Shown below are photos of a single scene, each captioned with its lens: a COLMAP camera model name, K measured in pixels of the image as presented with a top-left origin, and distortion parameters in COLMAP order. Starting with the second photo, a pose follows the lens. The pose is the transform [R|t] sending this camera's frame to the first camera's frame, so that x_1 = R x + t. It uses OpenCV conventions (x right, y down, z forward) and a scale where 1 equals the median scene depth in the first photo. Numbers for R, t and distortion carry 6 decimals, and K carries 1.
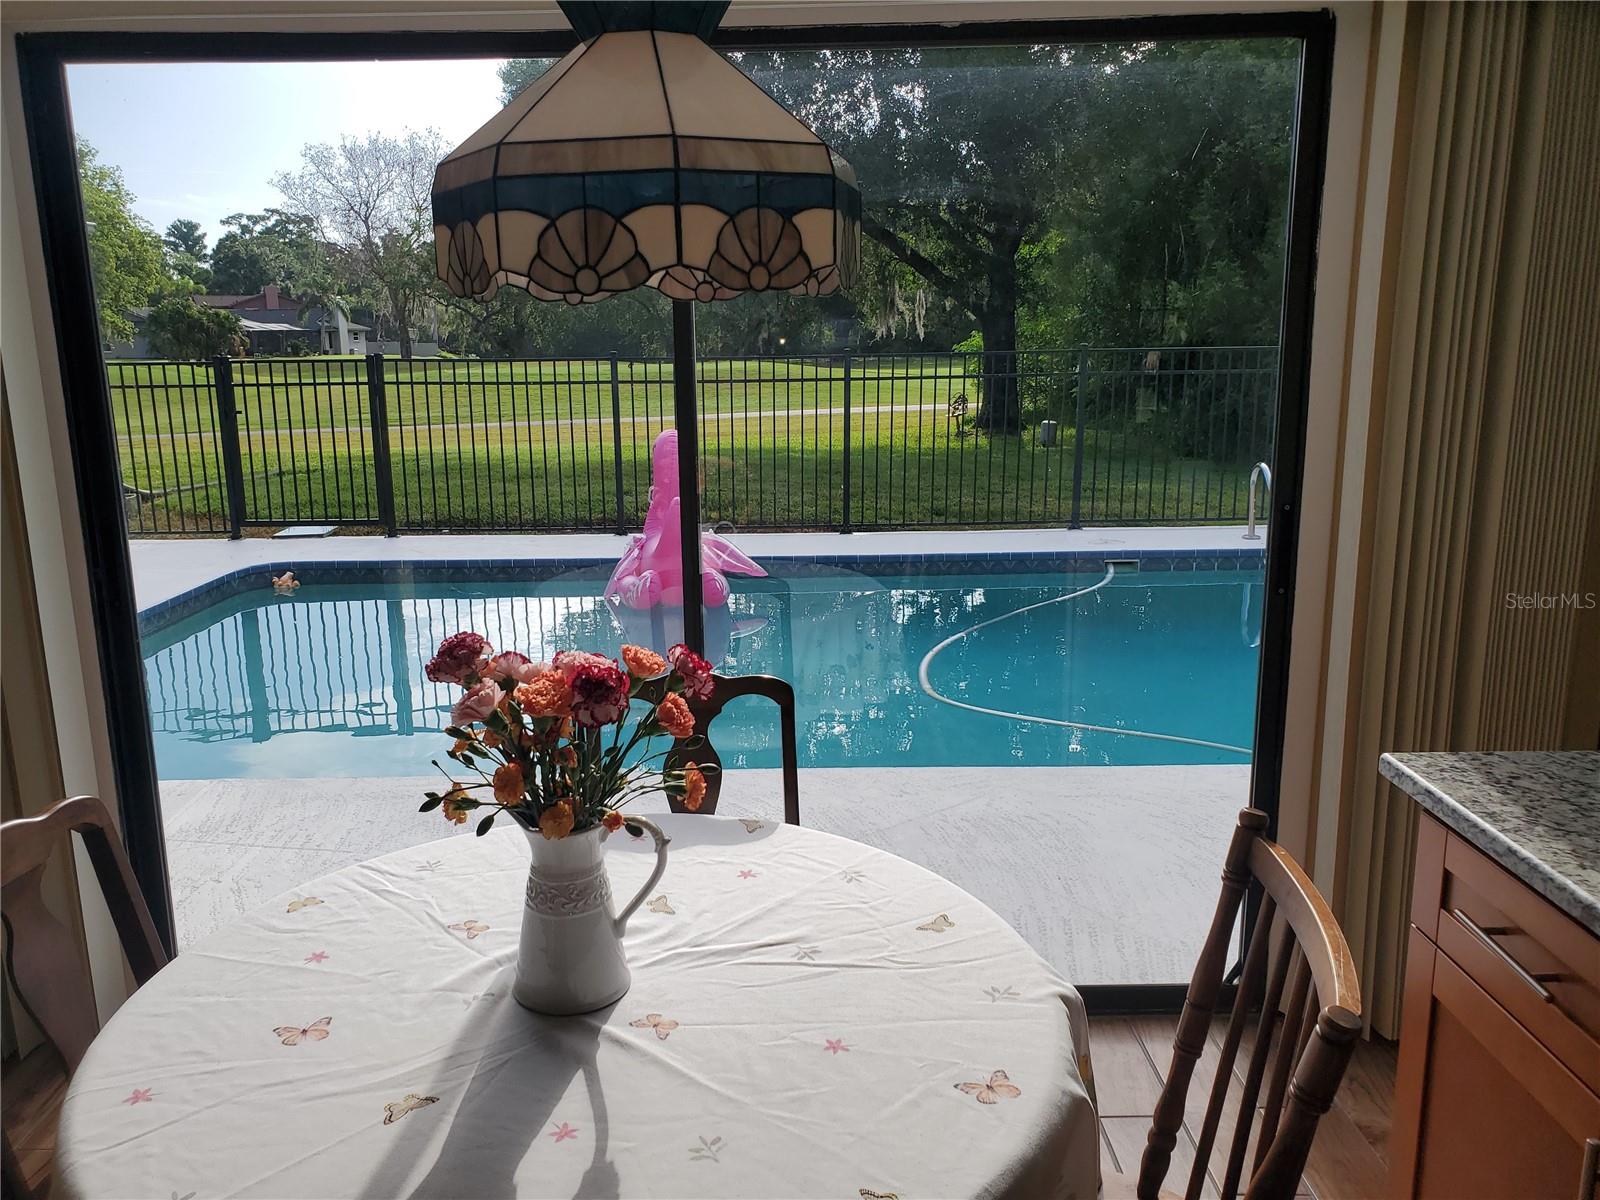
lens RADIAL K [[1231.6, 0, 805.4], [0, 1231.6, 598.9], [0, 0, 1]] dist [0.017497, -0.026620]
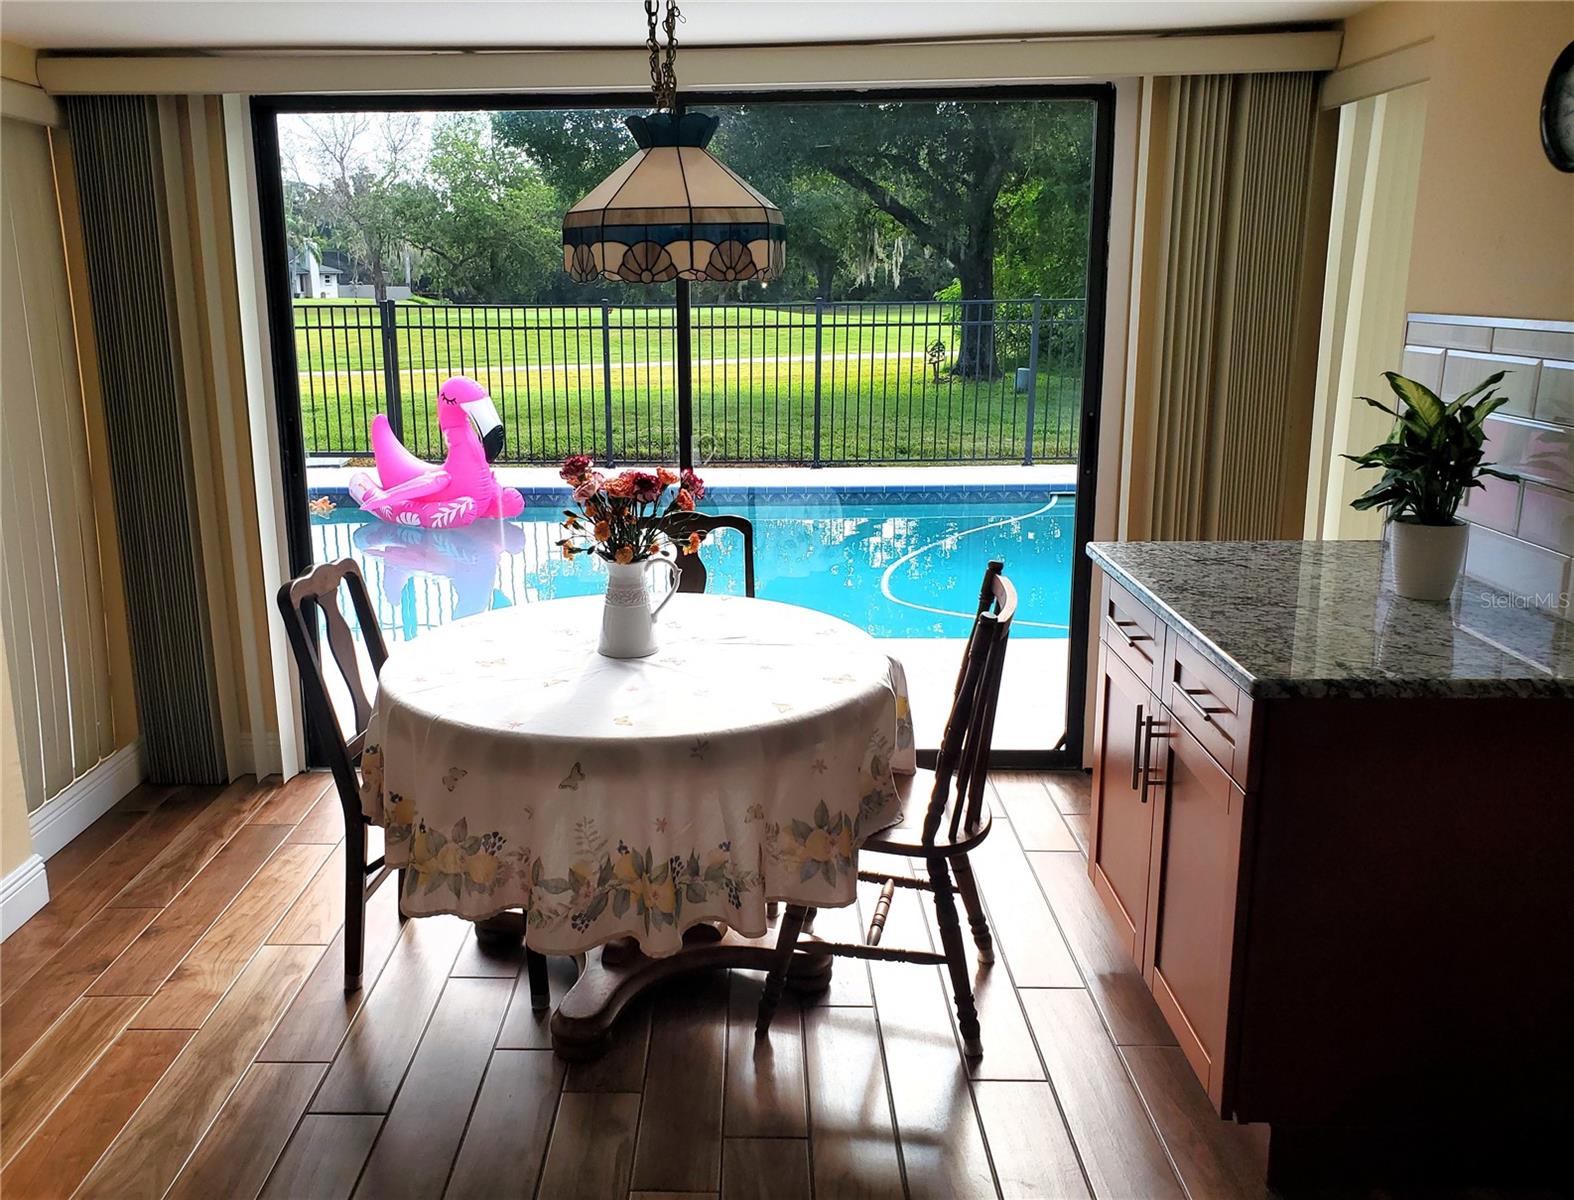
lens RADIAL K [[1385.4, 0, 752.2], [0, 1385.4, 603.5], [0, 0, 1]] dist [0.013455, -0.010430]
pose [[0.999554, 0.010986, -0.027783, 0.011461], [-0.010393, 0.999717, 0.021410, 0.039282], [0.028010, -0.021112, 0.999385, -0.219860]]
